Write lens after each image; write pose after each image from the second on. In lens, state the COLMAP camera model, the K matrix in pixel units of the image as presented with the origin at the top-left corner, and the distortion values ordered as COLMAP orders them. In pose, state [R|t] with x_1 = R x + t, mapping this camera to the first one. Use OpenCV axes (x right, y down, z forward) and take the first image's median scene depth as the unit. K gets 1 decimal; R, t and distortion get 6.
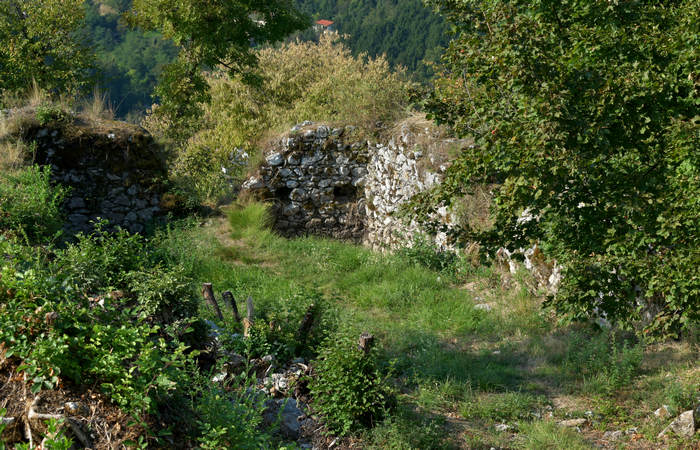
lens RADIAL K [[1635.9, 0, 350.0], [0, 1635.9, 225.0], [0, 0, 1]] dist [0.008168, 0.060272]
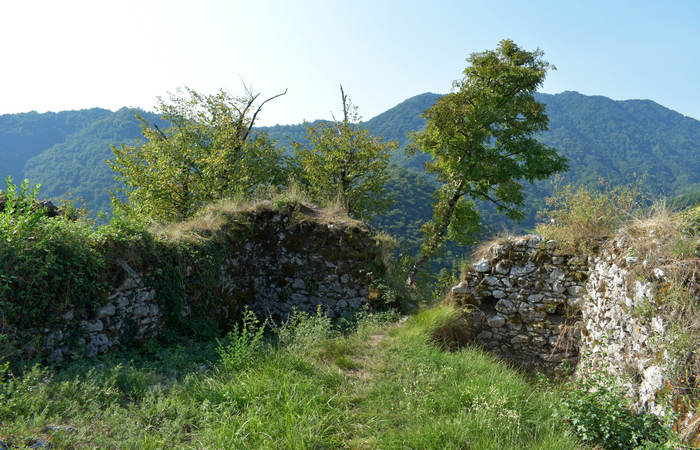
lens RADIAL K [[543.1, 0, 350.0], [0, 543.1, 225.0], [0, 0, 1]] dist [-0.005388, 0.001933]
pose [[0.832088, 0.054822, -0.551928, 0.065016], [-0.166410, 0.973935, -0.154140, -0.001122], [0.529091, 0.220104, 0.819522, 0.688950]]
